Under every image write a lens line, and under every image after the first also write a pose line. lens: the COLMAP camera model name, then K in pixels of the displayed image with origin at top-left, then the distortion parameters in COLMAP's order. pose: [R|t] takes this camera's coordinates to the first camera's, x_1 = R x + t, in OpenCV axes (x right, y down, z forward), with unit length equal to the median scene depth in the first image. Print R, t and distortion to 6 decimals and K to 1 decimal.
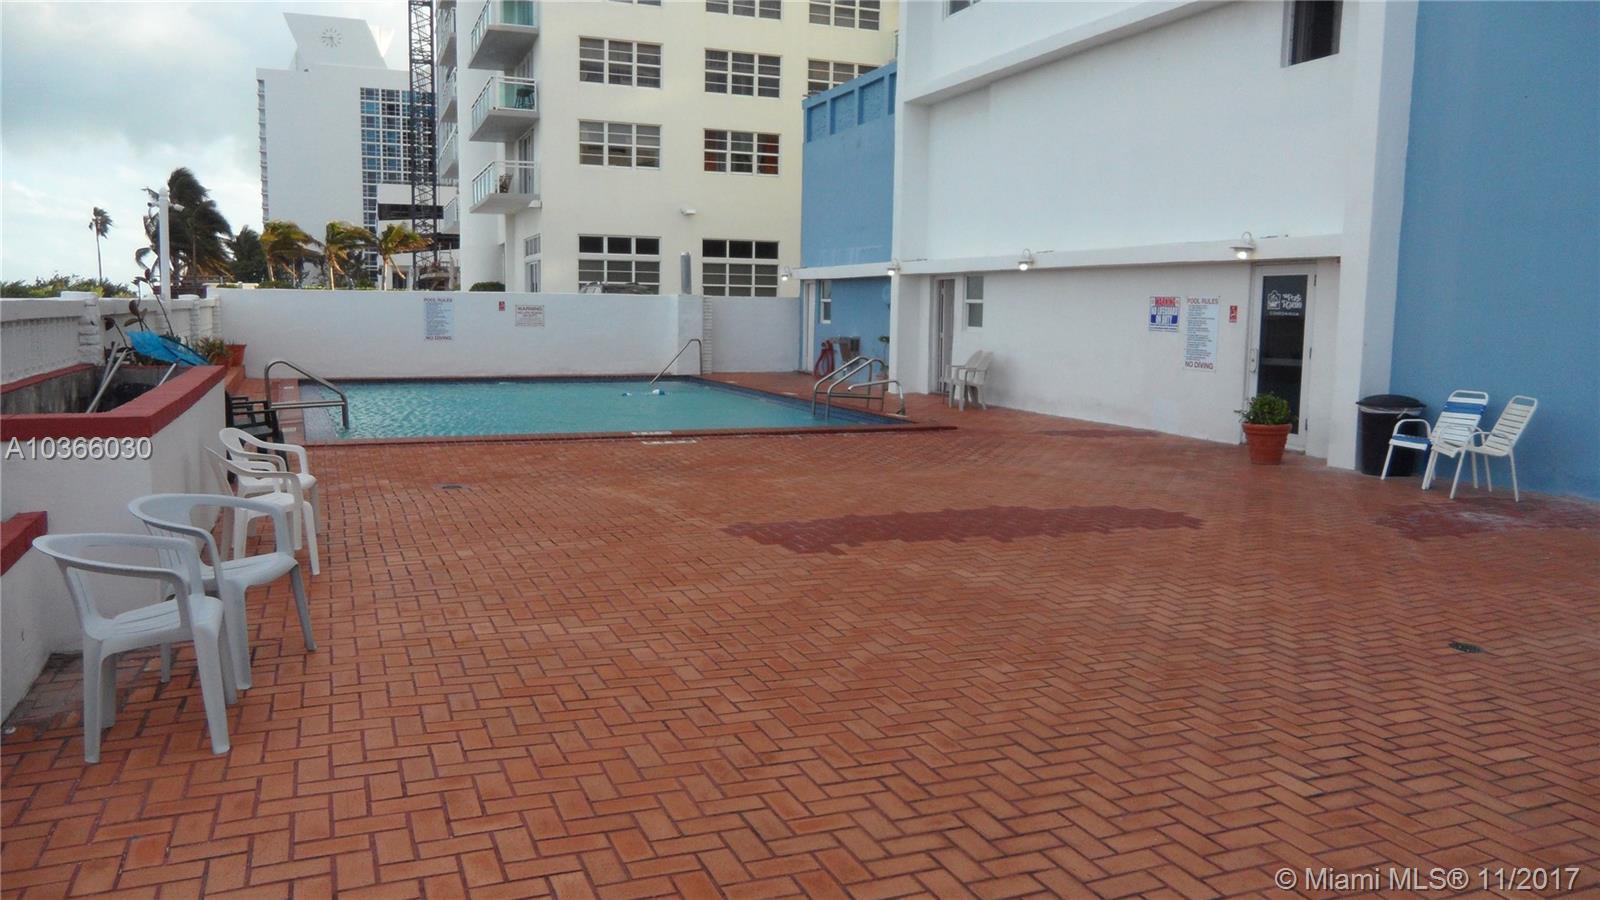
lens RADIAL K [[1138.3, 0, 800.0], [0, 1138.3, 450.0], [0, 0, 1]] dist [-0.046697, 0.060381]
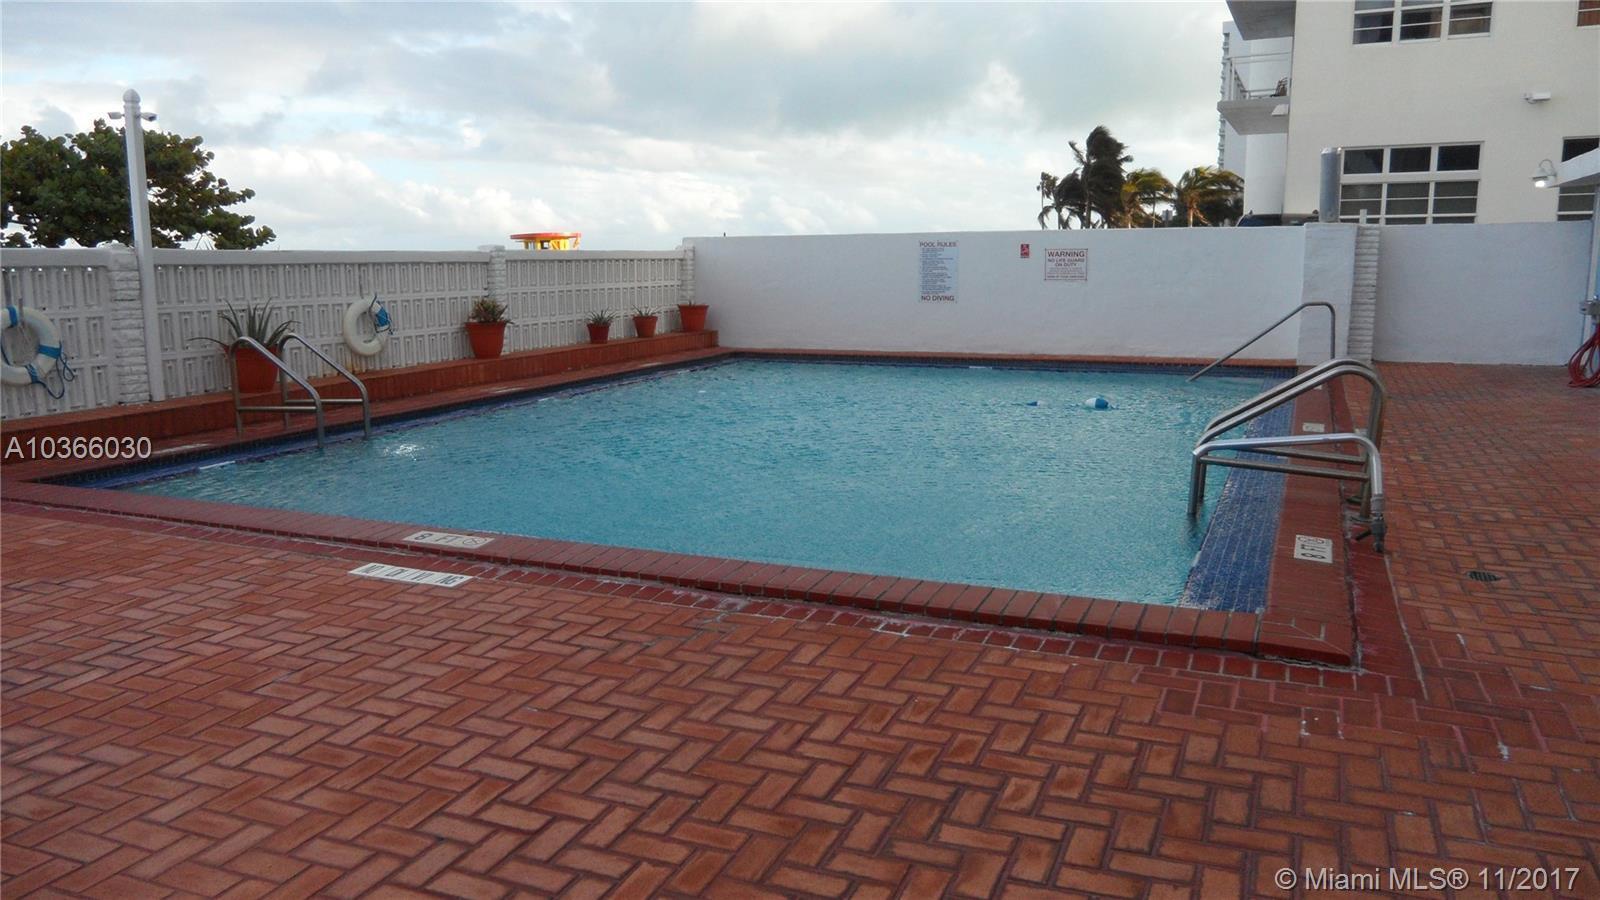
lens RADIAL K [[1138.3, 0, 800.0], [0, 1138.3, 450.0], [0, 0, 1]] dist [-0.046697, 0.060381]
pose [[0.691100, 0.099760, -0.715841, 0.089042], [-0.071241, 0.995008, 0.069886, -0.029823], [0.719240, 0.002699, 0.694757, 0.277708]]
